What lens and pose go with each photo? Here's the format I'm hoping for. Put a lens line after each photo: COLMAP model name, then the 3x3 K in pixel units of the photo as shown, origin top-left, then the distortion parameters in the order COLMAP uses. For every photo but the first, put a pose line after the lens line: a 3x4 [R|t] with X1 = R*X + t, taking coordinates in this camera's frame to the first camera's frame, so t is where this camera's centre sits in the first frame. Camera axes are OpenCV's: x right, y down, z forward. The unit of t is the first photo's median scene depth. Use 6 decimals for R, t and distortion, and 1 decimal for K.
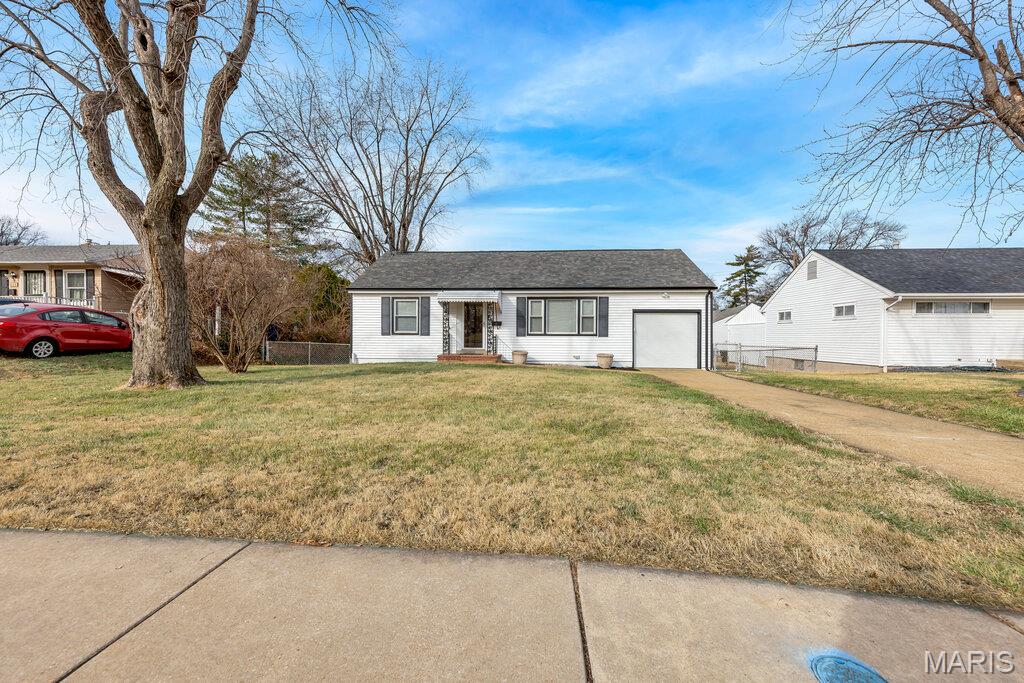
lens RADIAL K [[415.4, 0, 513.6], [0, 415.4, 339.3], [0, 0, 1]] dist [-0.001441, 0.000240]
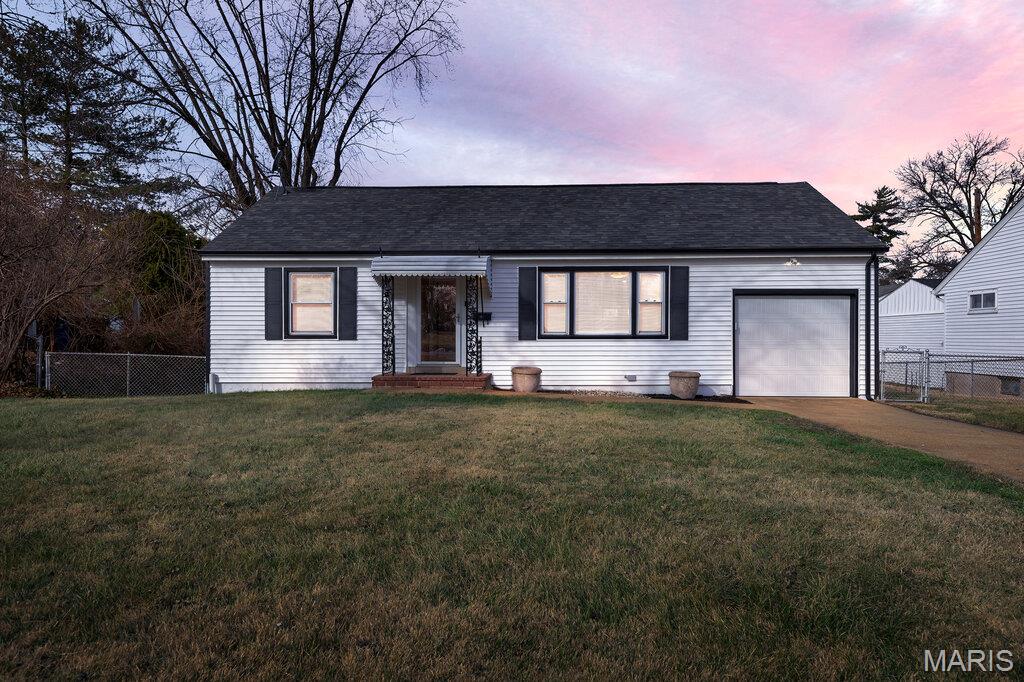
lens RADIAL K [[670.8, 0, 515.2], [0, 670.8, 340.7], [0, 0, 1]] dist [0.003206, -0.009104]
pose [[0.999186, -0.005769, 0.039930, -0.032246], [0.005844, 0.999981, -0.001768, -0.004715], [-0.039919, 0.002000, 0.999201, 0.127348]]
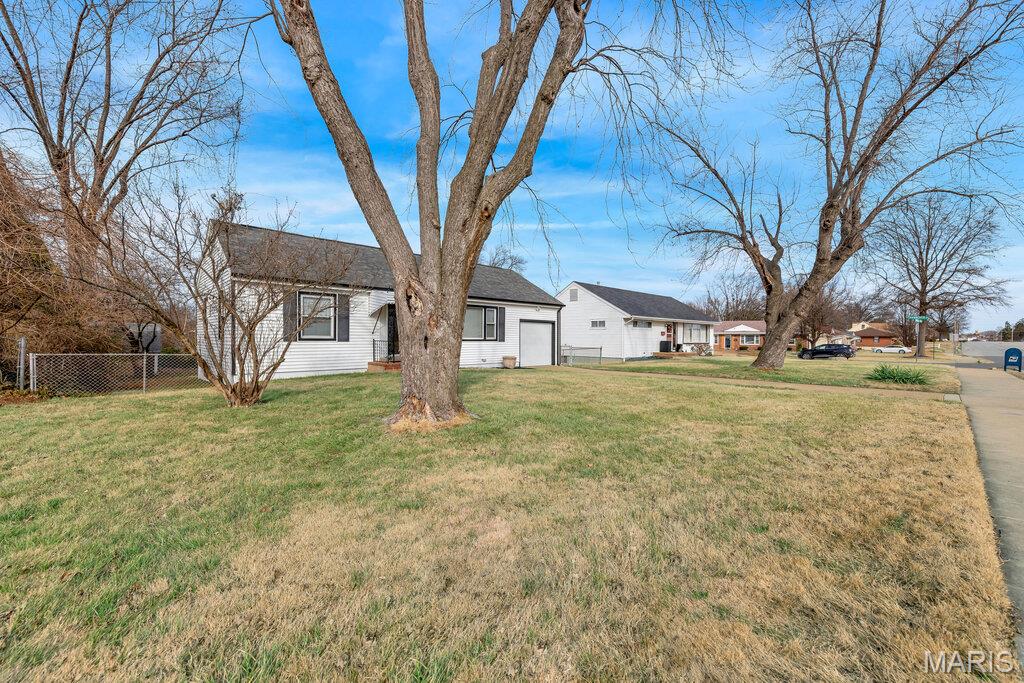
lens RADIAL K [[415.4, 0, 509.5], [0, 415.4, 338.1], [0, 0, 1]] dist [-0.001441, 0.000240]
pose [[0.661089, -0.000051, 0.750307, -0.615242], [0.005873, 0.999970, -0.005106, -0.009318], [-0.750284, 0.007782, 0.661070, 0.207437]]
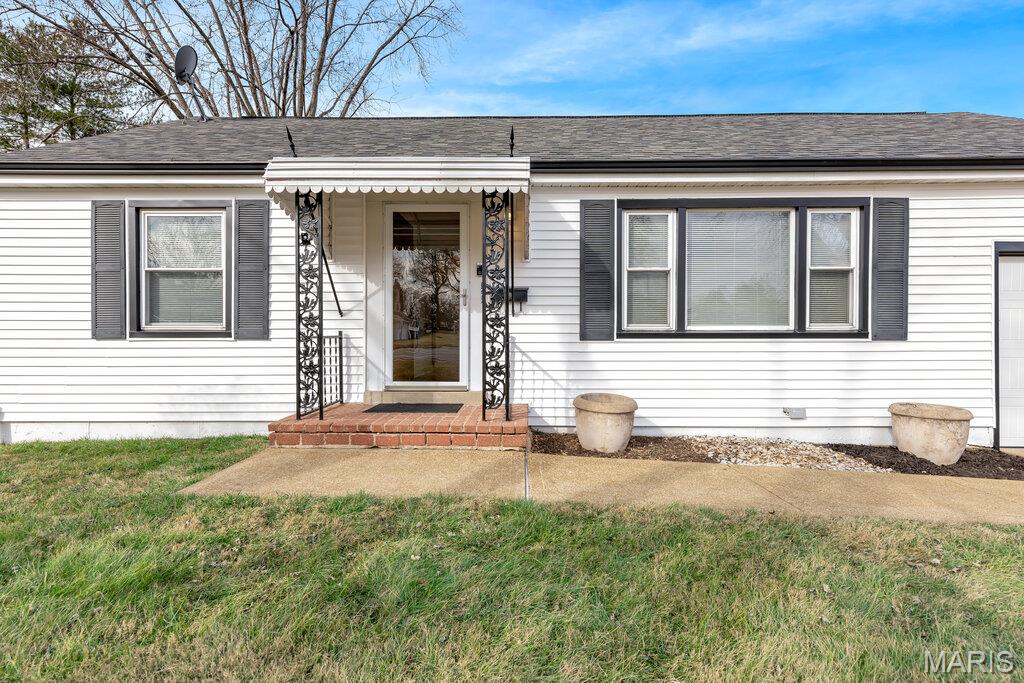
lens RADIAL K [[474.4, 0, 518.3], [0, 474.4, 341.3], [0, 0, 1]] dist [0.000976, 0.000155]
pose [[0.997108, -0.005982, 0.075756, -0.058824], [0.005935, 0.999982, 0.000843, -0.006746], [-0.075759, -0.000391, 0.997126, 0.668588]]
